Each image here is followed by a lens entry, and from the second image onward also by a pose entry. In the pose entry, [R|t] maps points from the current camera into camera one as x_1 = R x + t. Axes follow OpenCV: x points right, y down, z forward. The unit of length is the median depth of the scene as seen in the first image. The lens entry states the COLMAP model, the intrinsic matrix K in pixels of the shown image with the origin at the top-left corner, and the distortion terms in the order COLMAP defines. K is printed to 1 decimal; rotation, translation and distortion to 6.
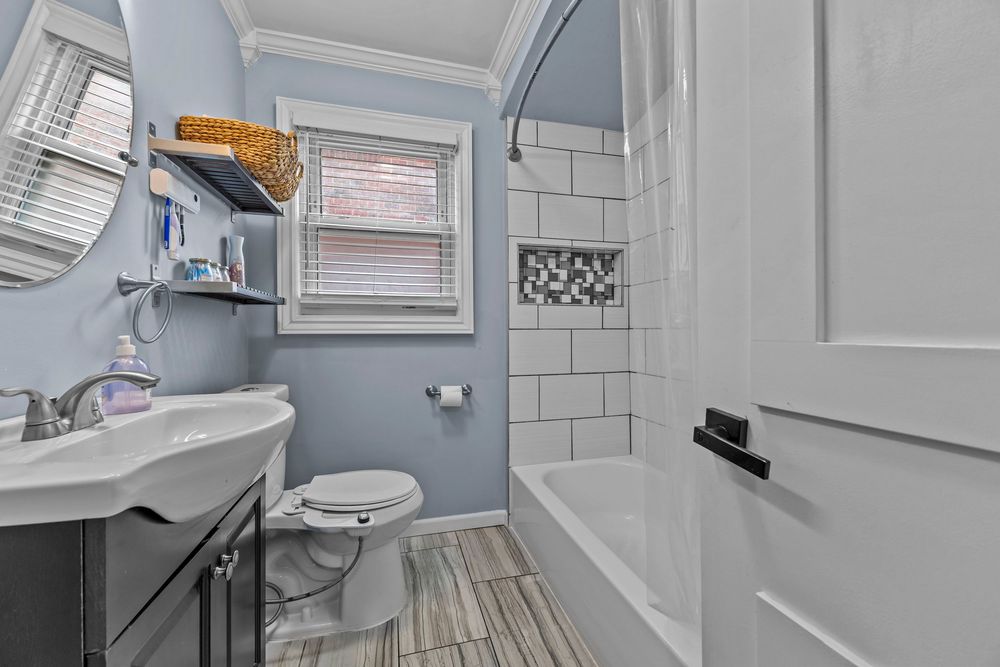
lens RADIAL K [[393.9, 0, 500.0], [0, 393.9, 333.5], [0, 0, 1]] dist [0.016927, -0.007442]
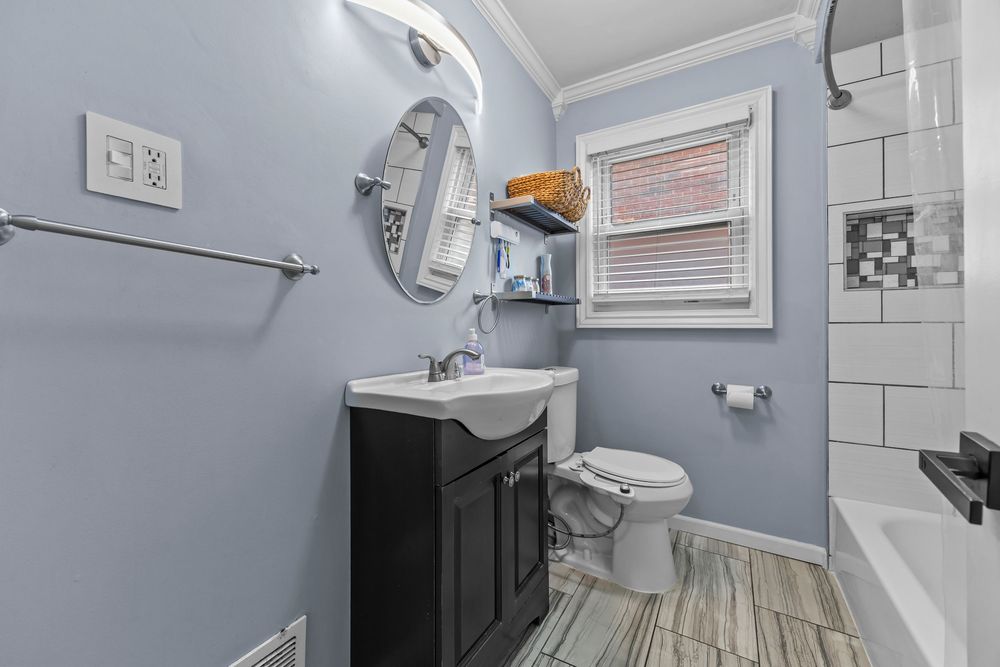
lens RADIAL K [[393.9, 0, 500.0], [0, 393.9, 333.5], [0, 0, 1]] dist [0.016927, -0.007442]
pose [[0.703724, 0.014372, -0.710328, 0.157446], [-0.003746, 0.999857, 0.016519, -0.000908], [0.710463, -0.008964, 0.703677, -0.043802]]
